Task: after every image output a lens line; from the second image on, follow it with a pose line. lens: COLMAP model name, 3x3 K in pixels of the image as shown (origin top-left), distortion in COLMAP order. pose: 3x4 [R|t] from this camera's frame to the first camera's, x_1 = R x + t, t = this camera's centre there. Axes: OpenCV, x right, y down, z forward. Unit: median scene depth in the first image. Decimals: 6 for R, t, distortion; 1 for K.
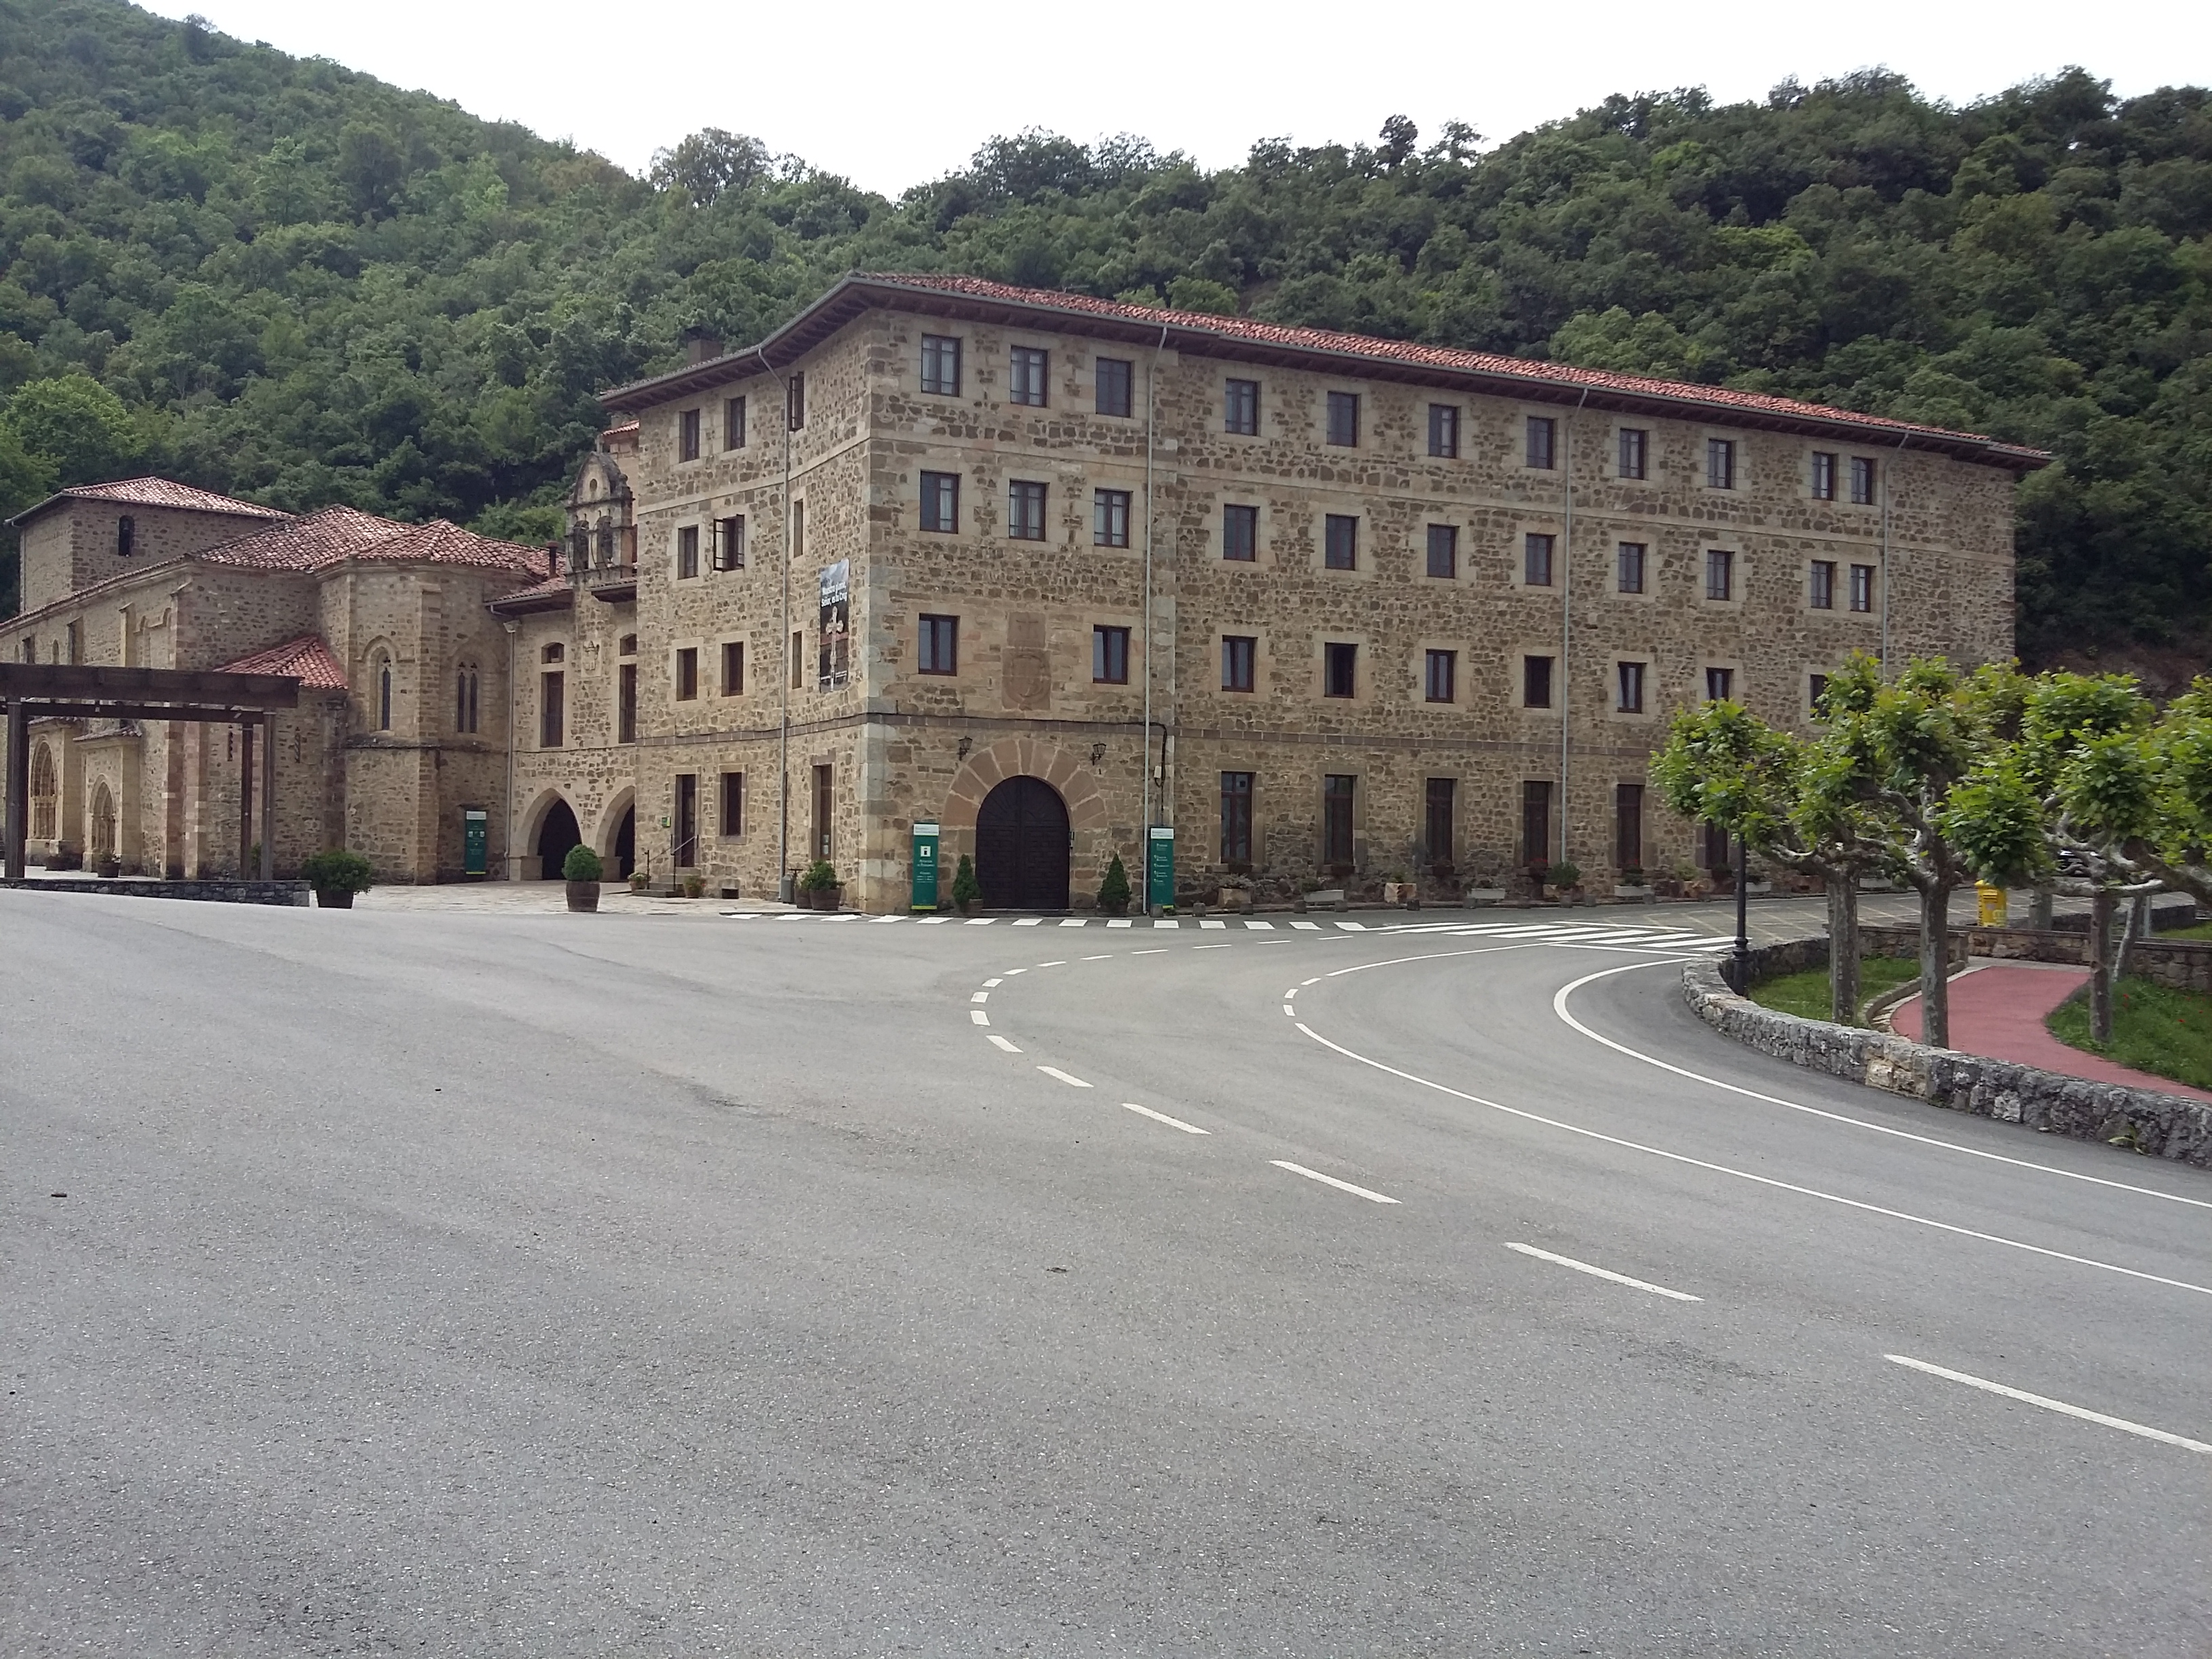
lens RADIAL K [[2059.5, 0, 1106.0], [0, 2059.5, 829.5], [0, 0, 1]] dist [0.086115, -0.175777]
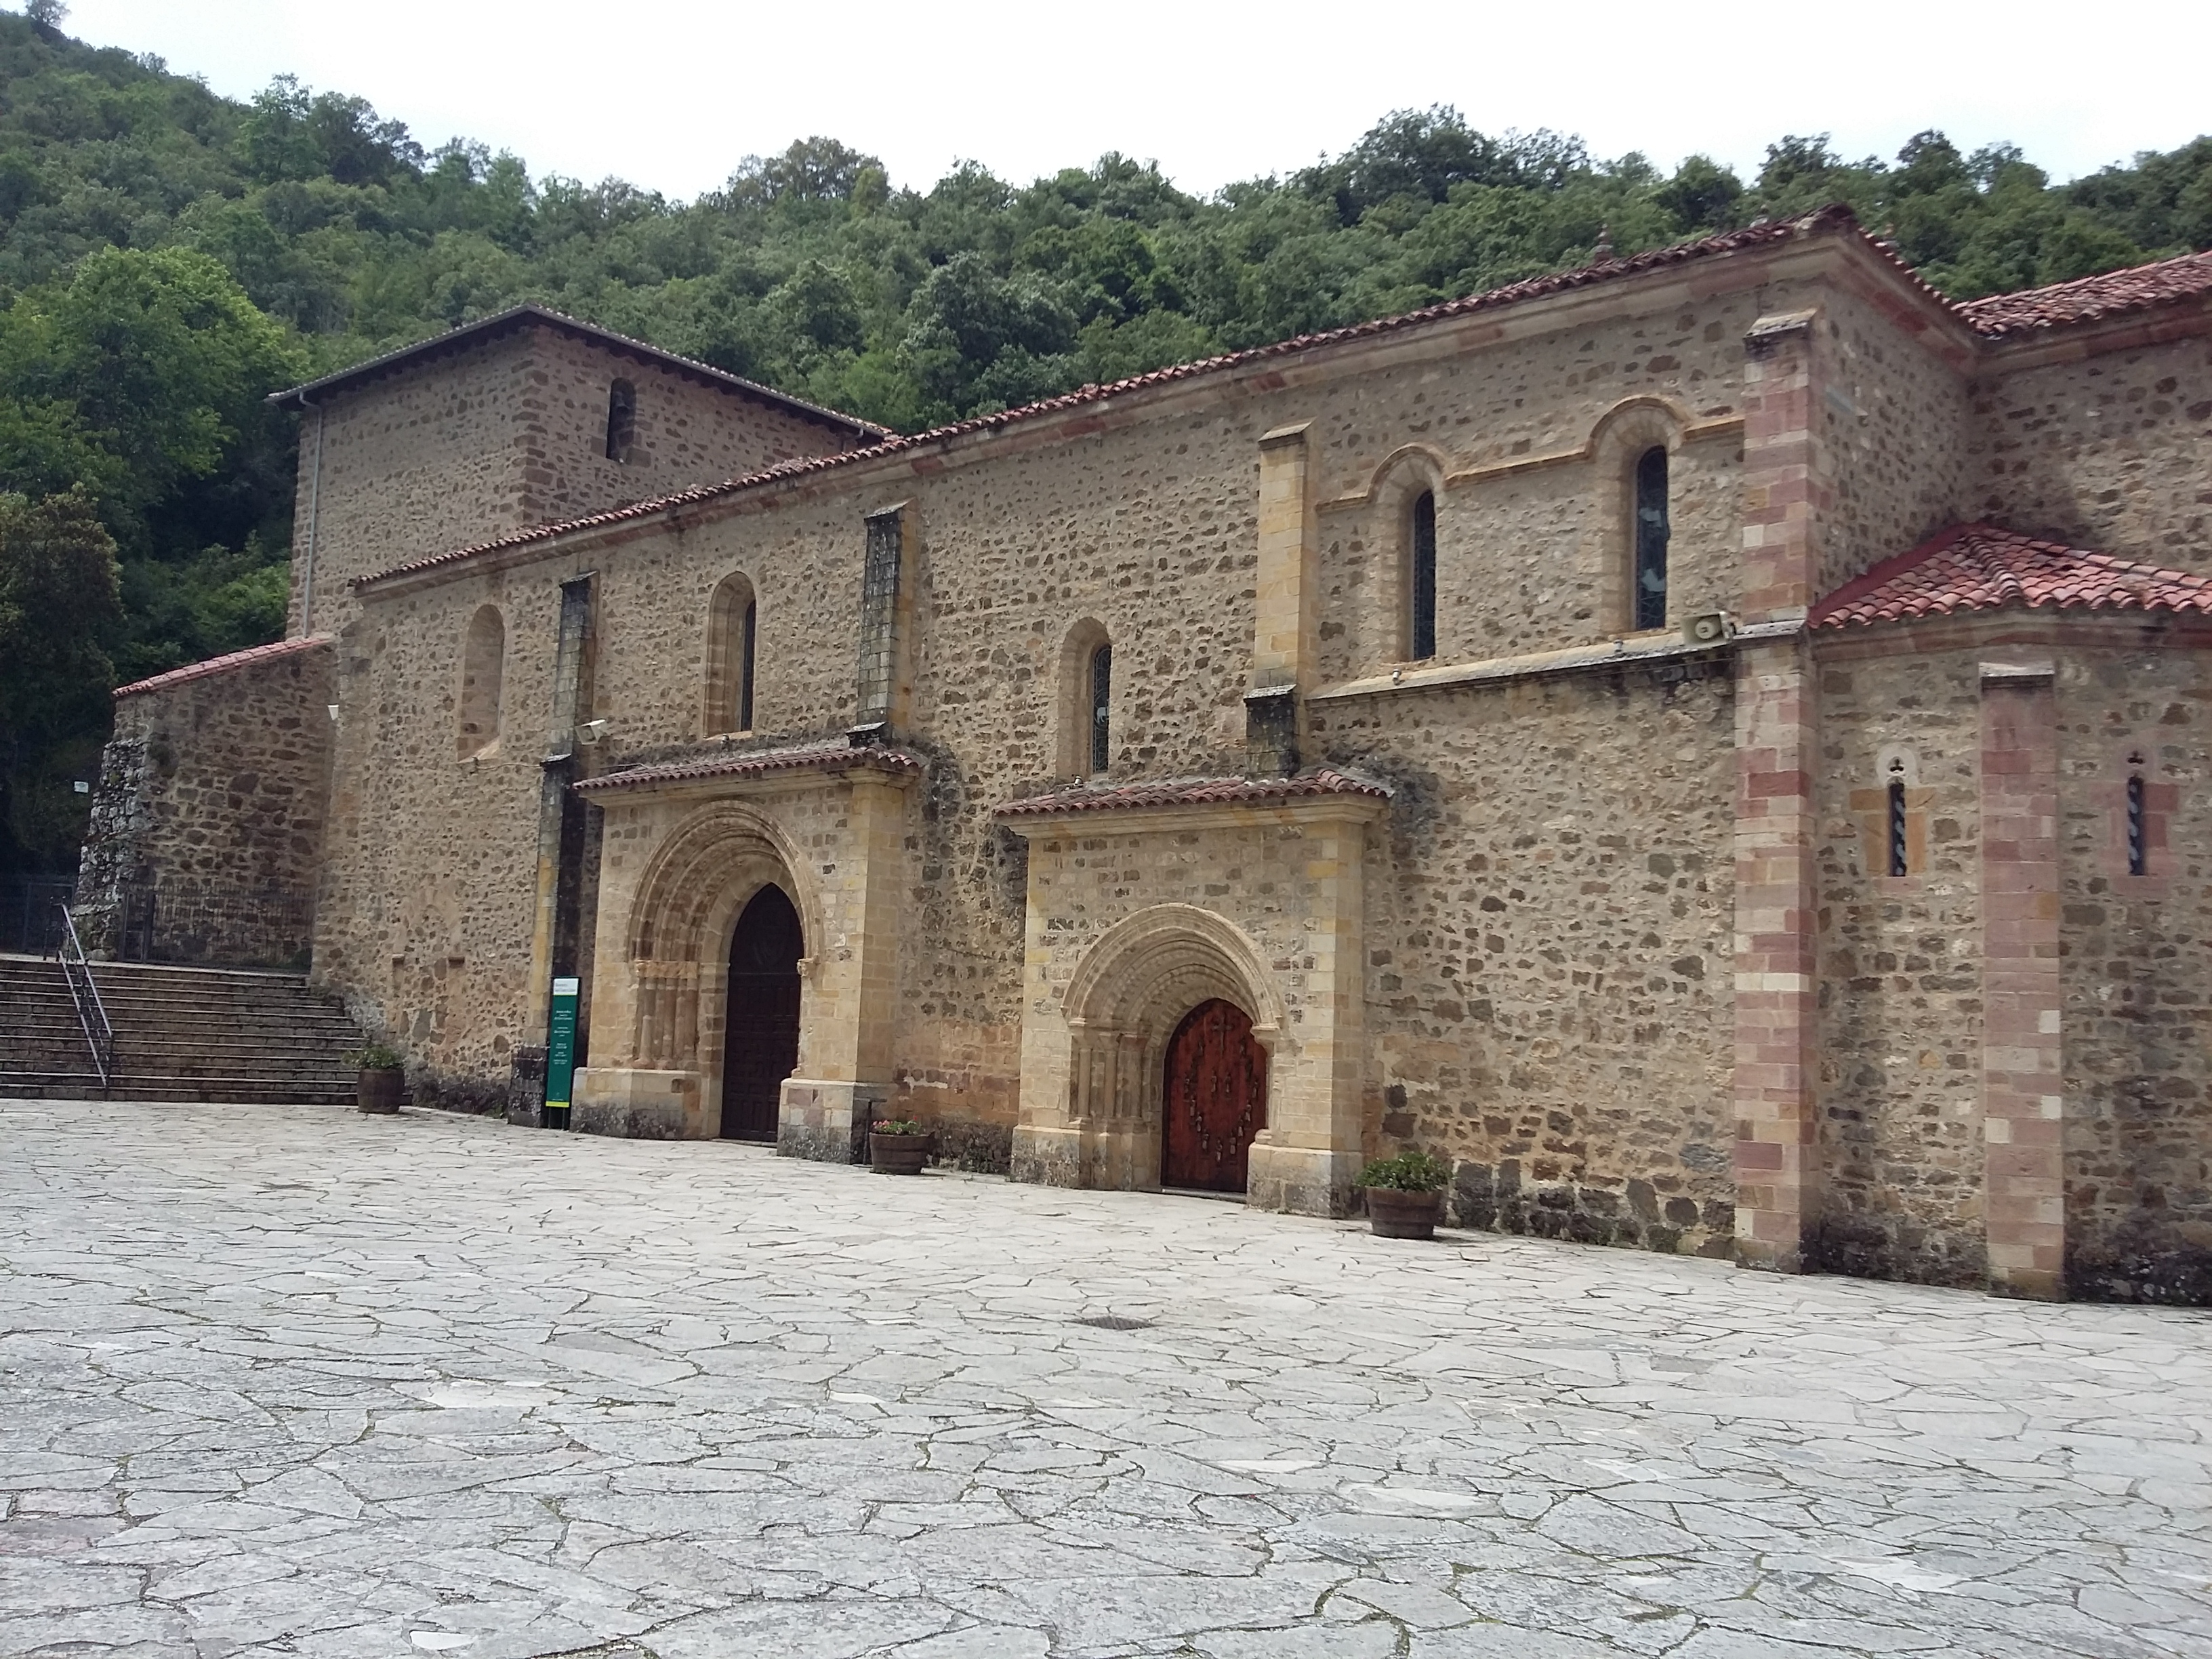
lens RADIAL K [[2059.5, 0, 1106.0], [0, 2059.5, 829.5], [0, 0, 1]] dist [0.086115, -0.175777]
pose [[0.984715, 0.050387, 0.166727, -0.674524], [-0.033818, 0.994335, -0.100771, -0.005435], [-0.170860, 0.093593, 0.980840, 0.819307]]
